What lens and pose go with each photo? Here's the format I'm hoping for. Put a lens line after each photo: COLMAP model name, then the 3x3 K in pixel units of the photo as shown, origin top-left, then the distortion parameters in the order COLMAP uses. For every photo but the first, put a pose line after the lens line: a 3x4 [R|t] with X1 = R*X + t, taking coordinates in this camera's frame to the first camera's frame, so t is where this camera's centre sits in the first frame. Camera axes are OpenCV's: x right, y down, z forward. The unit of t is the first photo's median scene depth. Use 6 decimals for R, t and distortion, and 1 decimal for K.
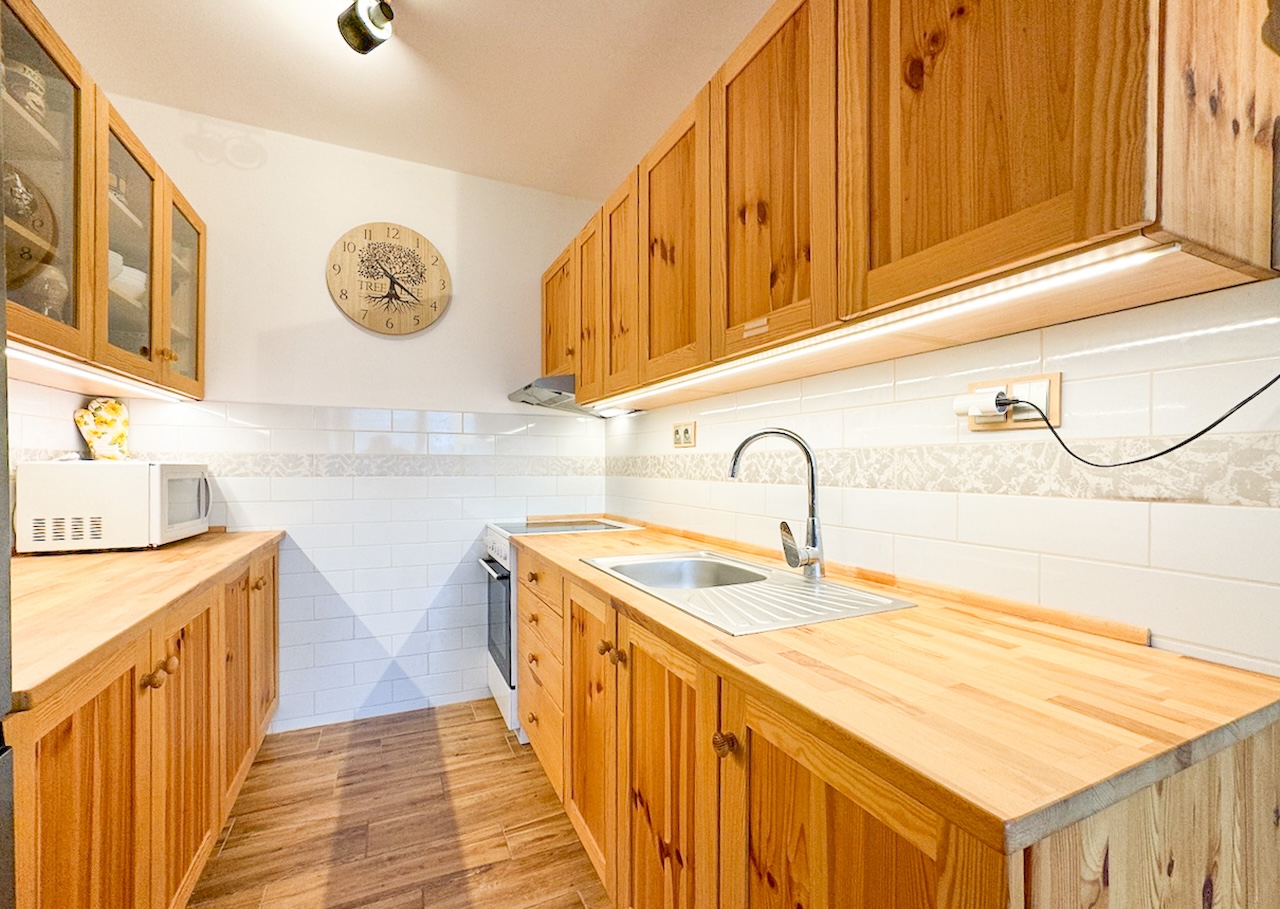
lens RADIAL K [[516.6, 0, 654.3], [0, 516.6, 467.4], [0, 0, 1]] dist [-0.033147, 0.014591]
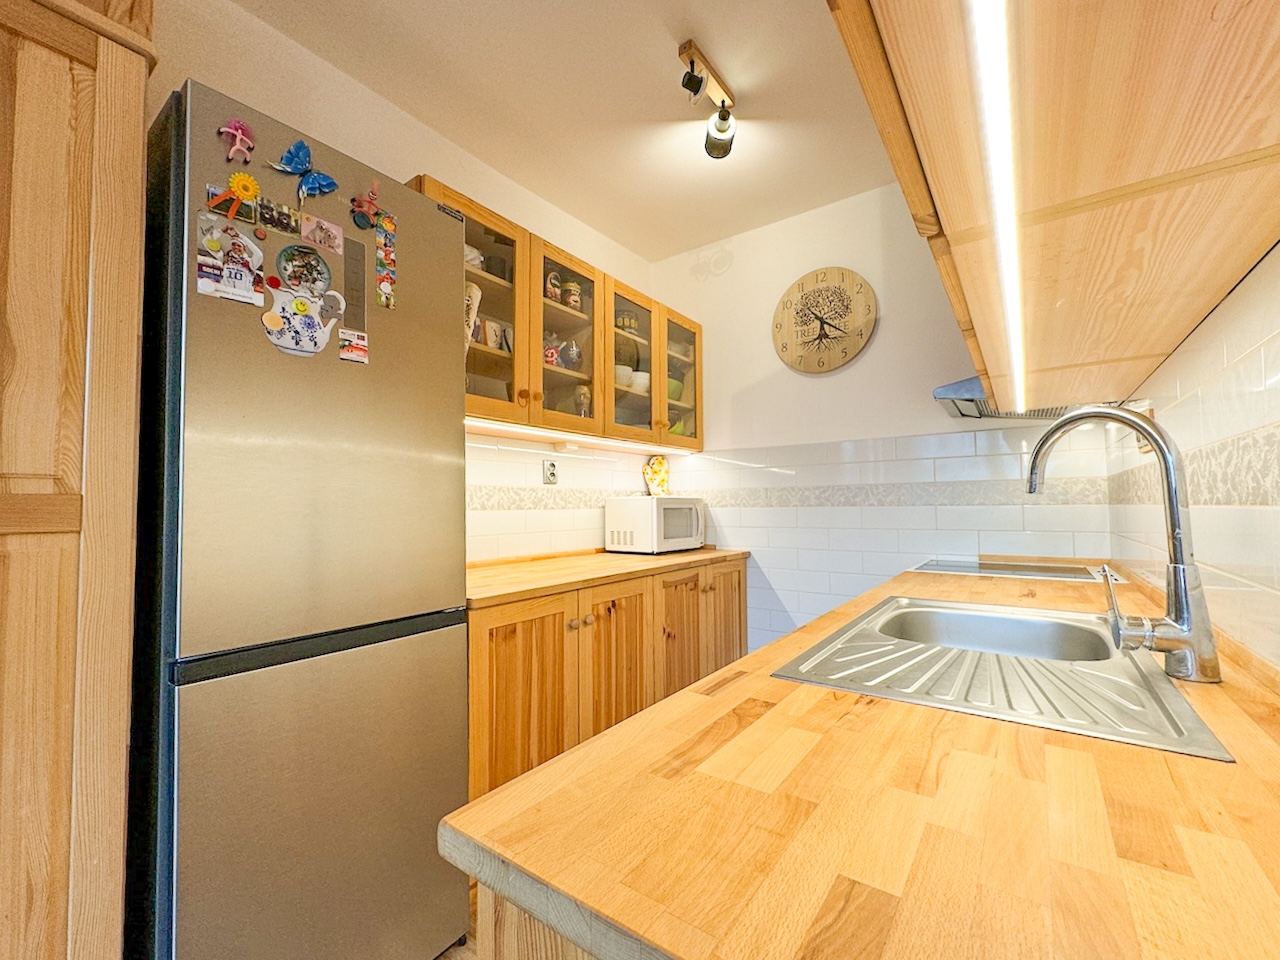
lens RADIAL K [[546.2, 0, 642.9], [0, 546.2, 484.8], [0, 0, 1]] dist [-0.001842, -0.000332]
pose [[0.486161, -0.044059, -0.872758, 0.378723], [0.011306, 0.998962, -0.044132, 0.024385], [0.873796, 0.011588, 0.486154, 0.173101]]
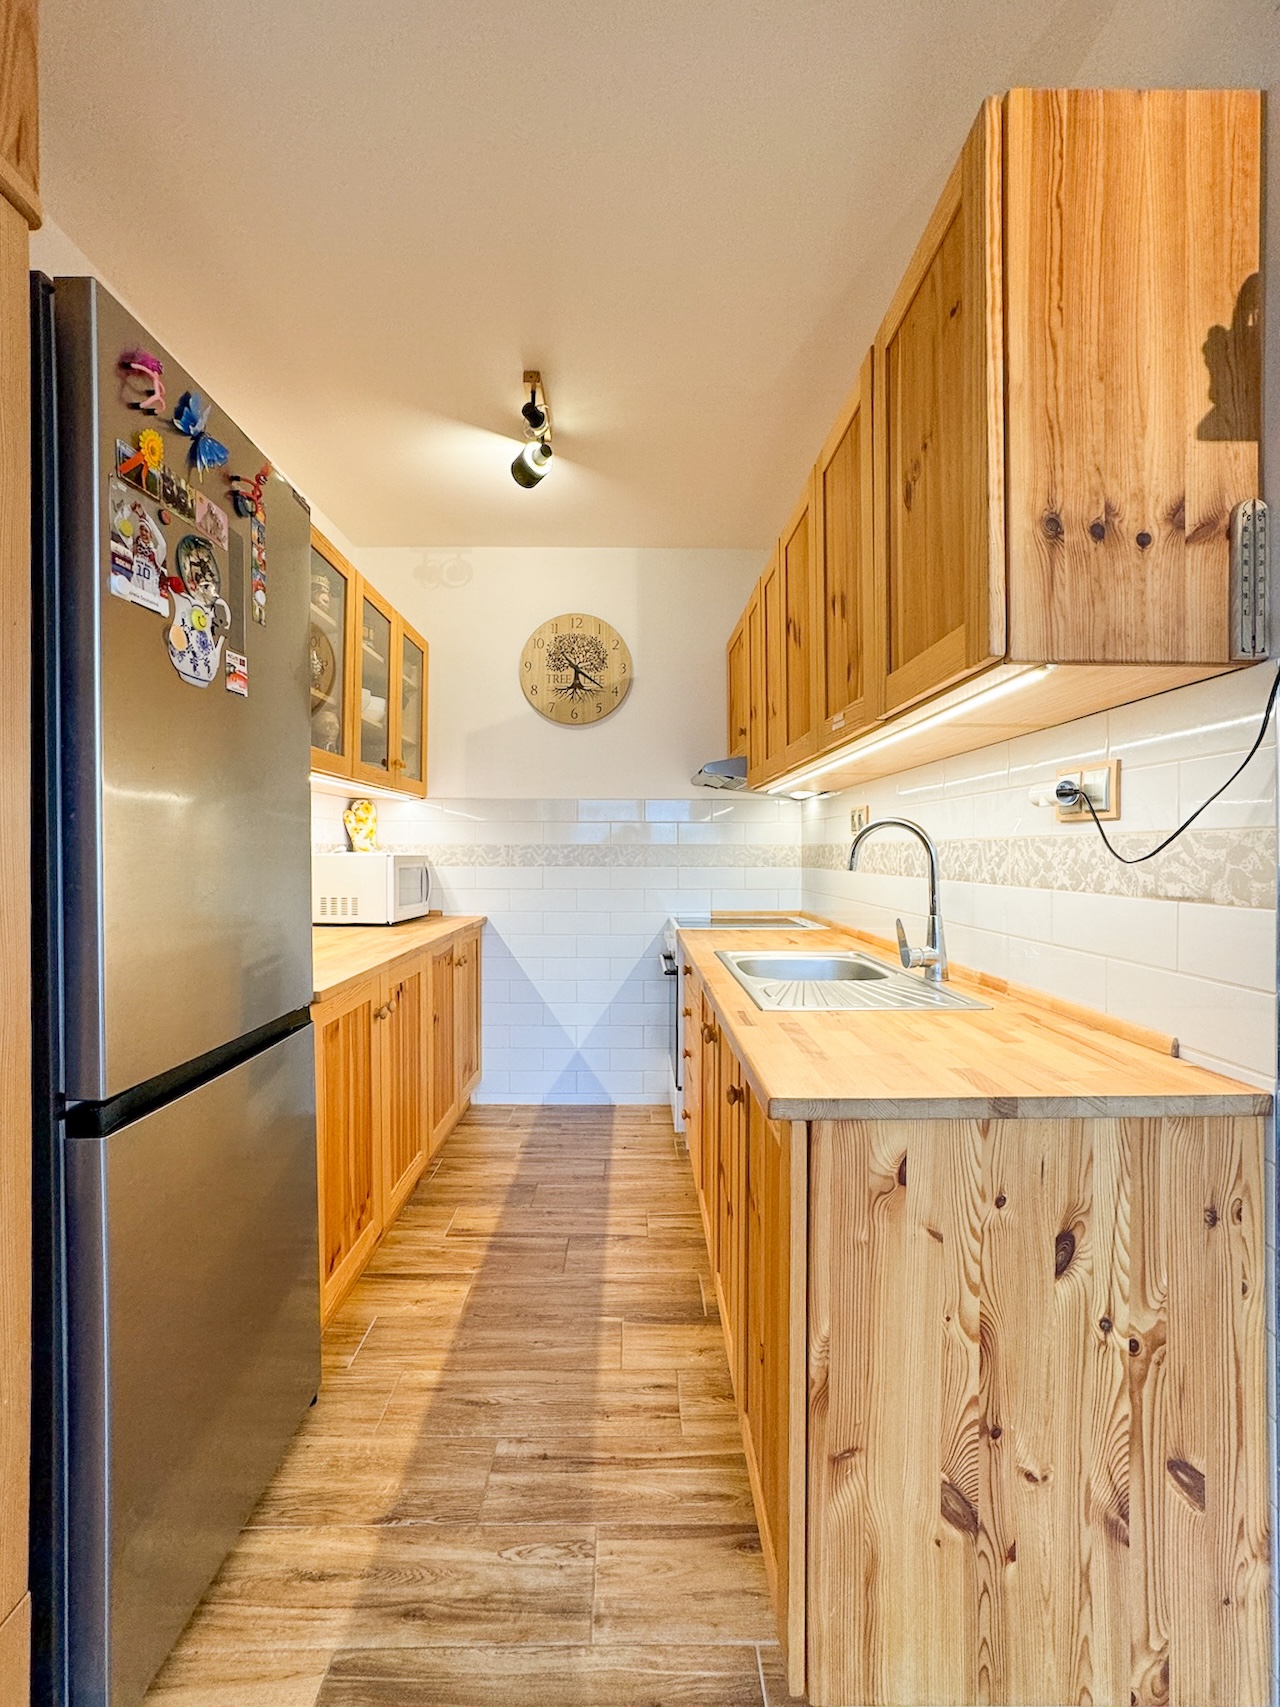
lens RADIAL K [[691.5, 0, 666.2], [0, 691.5, 851.4], [0, 0, 1]] dist [-0.030867, 0.015345]
pose [[0.913926, -0.002536, -0.405872, 0.262170], [0.000782, 0.999990, -0.004487, -0.007648], [0.405879, 0.003783, 0.913919, -0.216430]]
